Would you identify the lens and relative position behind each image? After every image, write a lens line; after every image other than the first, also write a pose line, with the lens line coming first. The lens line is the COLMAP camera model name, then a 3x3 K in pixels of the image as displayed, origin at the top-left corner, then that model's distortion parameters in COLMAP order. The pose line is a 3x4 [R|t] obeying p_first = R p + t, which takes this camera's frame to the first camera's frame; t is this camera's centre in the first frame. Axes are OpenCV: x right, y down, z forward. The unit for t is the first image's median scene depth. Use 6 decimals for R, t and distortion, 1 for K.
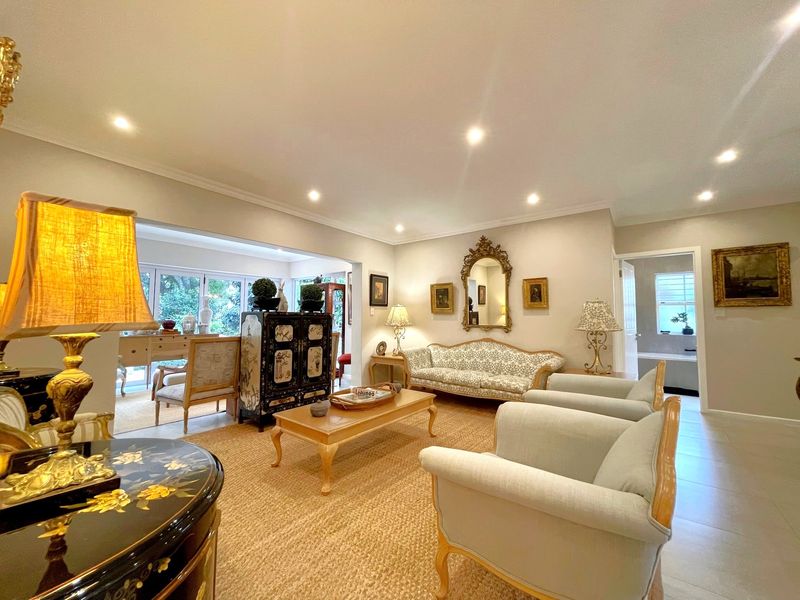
lens RADIAL K [[323.8, 0, 395.0], [0, 323.8, 302.2], [0, 0, 1]] dist [0.002516, -0.000147]
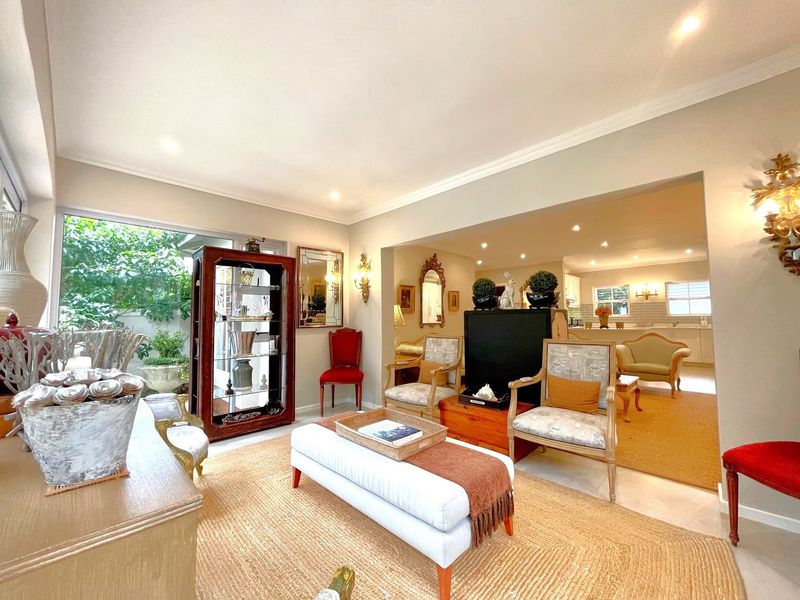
lens RADIAL K [[323.8, 0, 398.8], [0, 323.8, 300.1], [0, 0, 1]] dist [0.002516, -0.000147]
pose [[0.121012, 0.053410, 0.991213, -1.214925], [-0.040921, 0.997971, -0.048779, 0.059712], [-0.991807, -0.034659, 0.122952, 1.172782]]
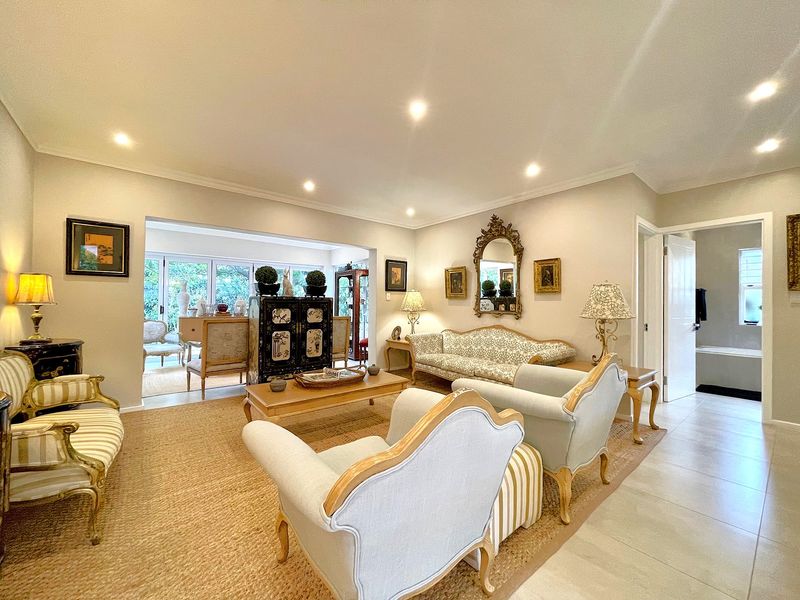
lens RADIAL K [[323.8, 0, 394.8], [0, 323.8, 301.0], [0, 0, 1]] dist [0.002516, -0.000147]
pose [[0.972057, 0.003096, -0.234725, 0.256320], [0.006179, 0.999229, 0.038767, 0.004503], [0.234664, -0.039134, 0.971288, 0.025996]]
